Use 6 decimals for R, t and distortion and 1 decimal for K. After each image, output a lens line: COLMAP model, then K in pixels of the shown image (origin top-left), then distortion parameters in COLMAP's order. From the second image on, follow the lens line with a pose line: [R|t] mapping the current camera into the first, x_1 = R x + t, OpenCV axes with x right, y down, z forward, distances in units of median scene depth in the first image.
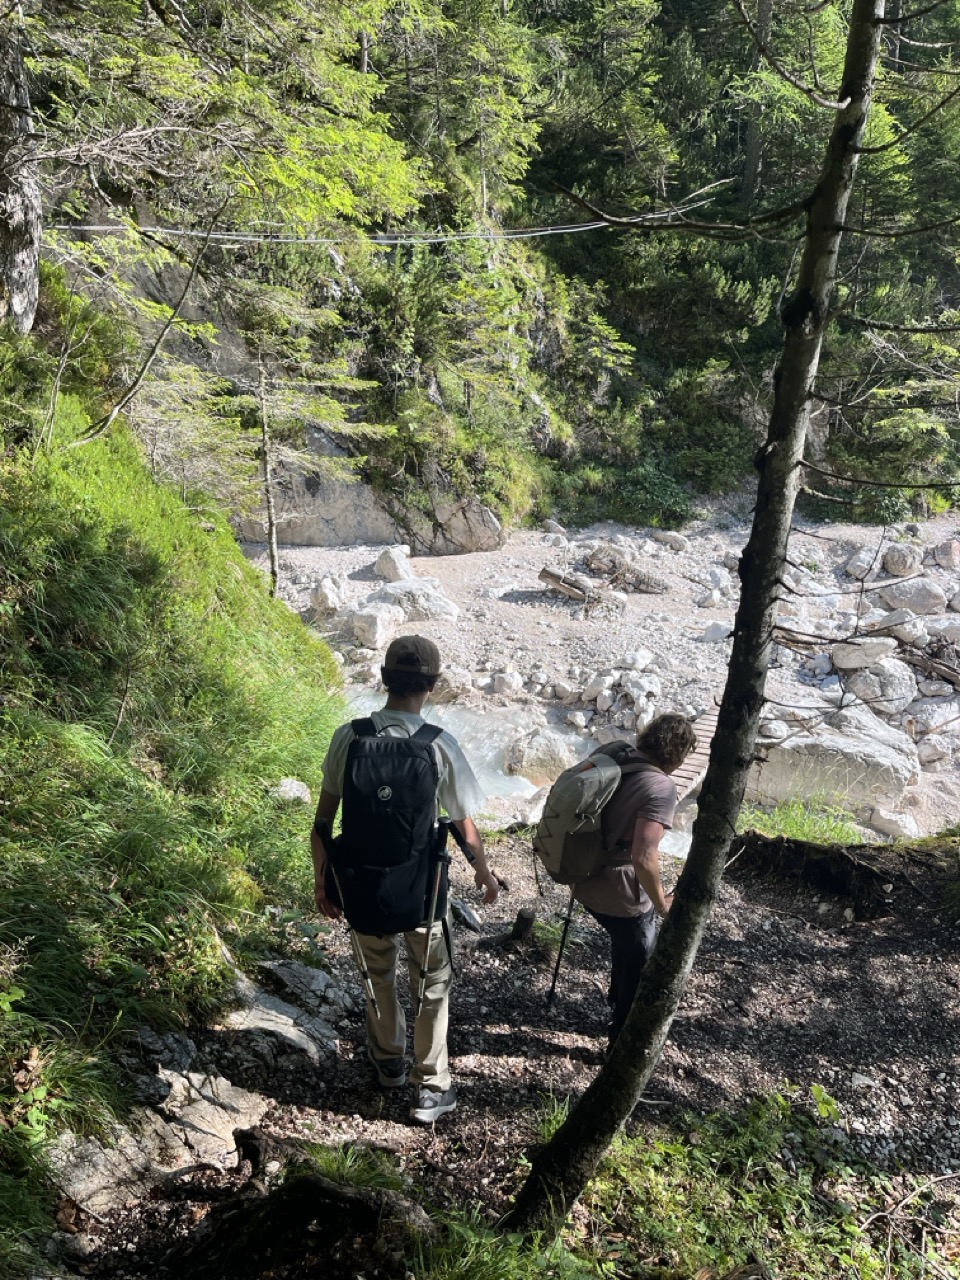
lens RADIAL K [[967.7, 0, 480.4], [0, 967.7, 650.1], [0, 0, 1]] dist [0.023506, -0.018446]
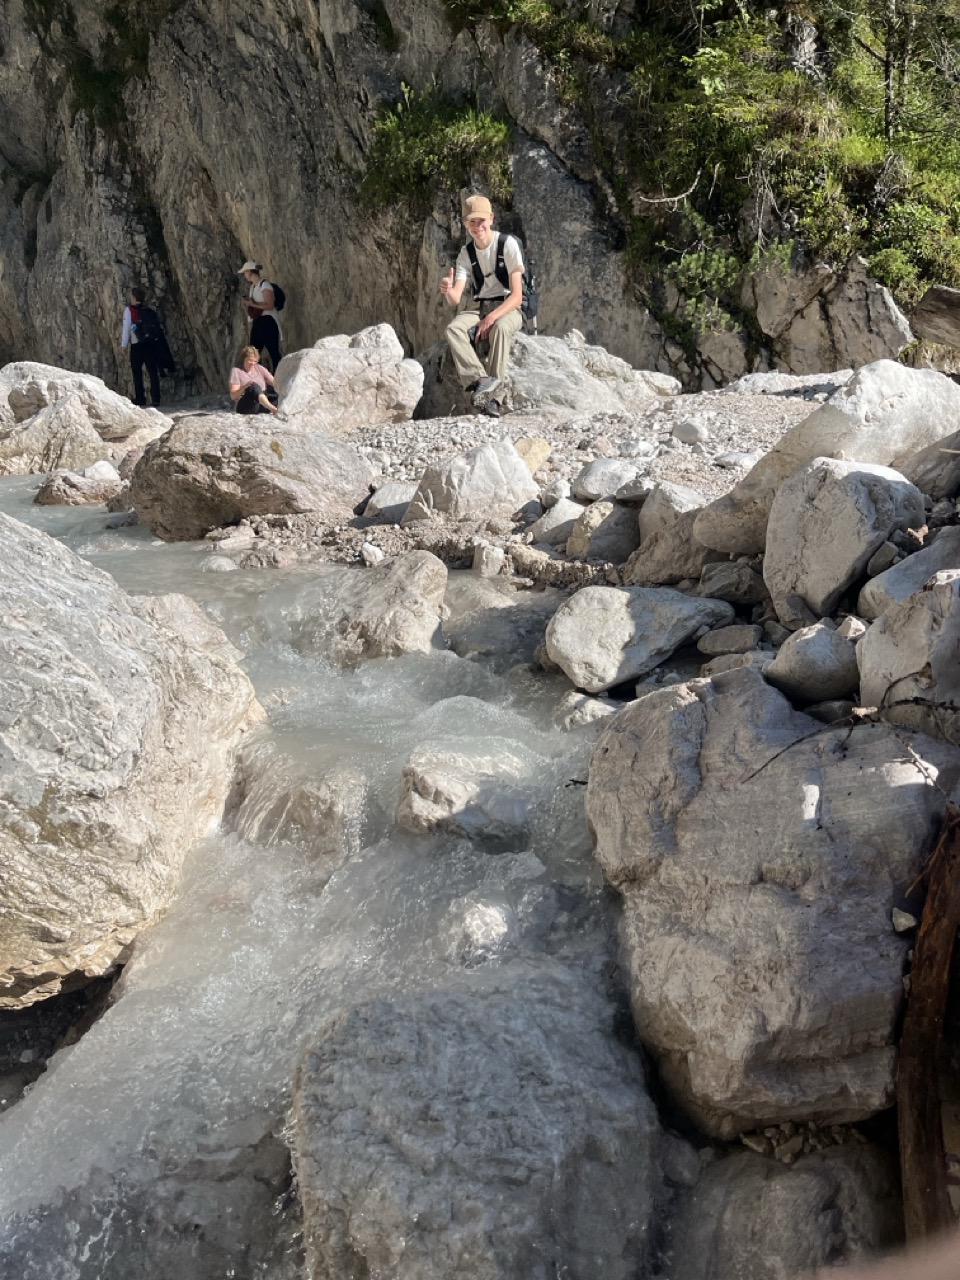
lens RADIAL K [[967.7, 0, 482.3], [0, 967.7, 640.2], [0, 0, 1]] dist [0.023506, -0.018446]
pose [[0.829814, 0.129827, -0.542727, 0.107157], [-0.198743, 0.977546, -0.070031, 0.057324], [0.521449, 0.165976, 0.836984, 0.602190]]
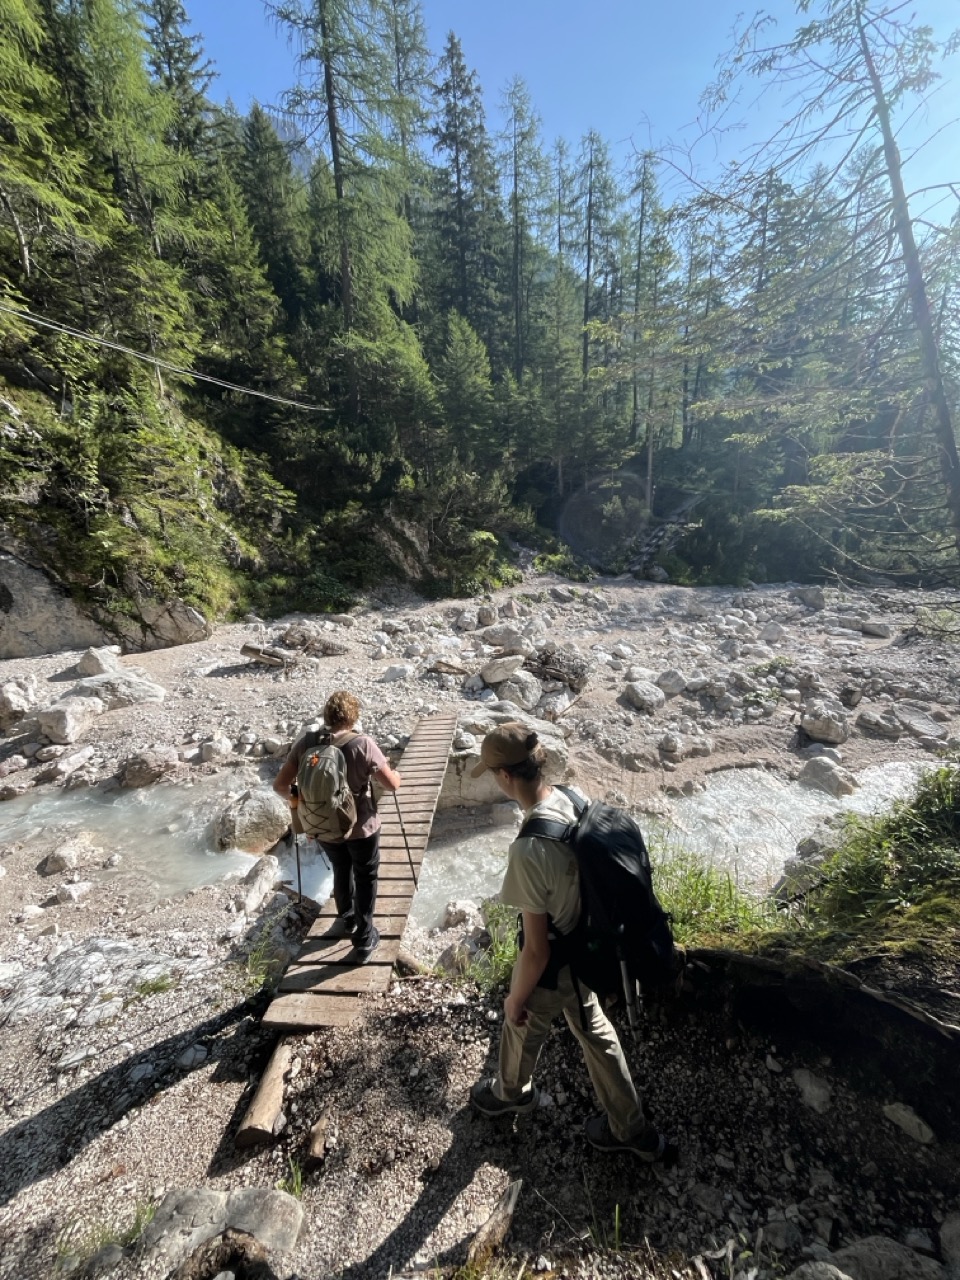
lens RADIAL K [[515.7, 0, 482.8], [0, 515.7, 641.4], [0, 0, 1]] dist [-0.007233, -0.000576]
pose [[0.882437, -0.130440, 0.451984, 0.033569], [0.178272, 0.981852, -0.064695, 0.004547], [-0.435343, 0.137665, 0.889677, 0.260167]]
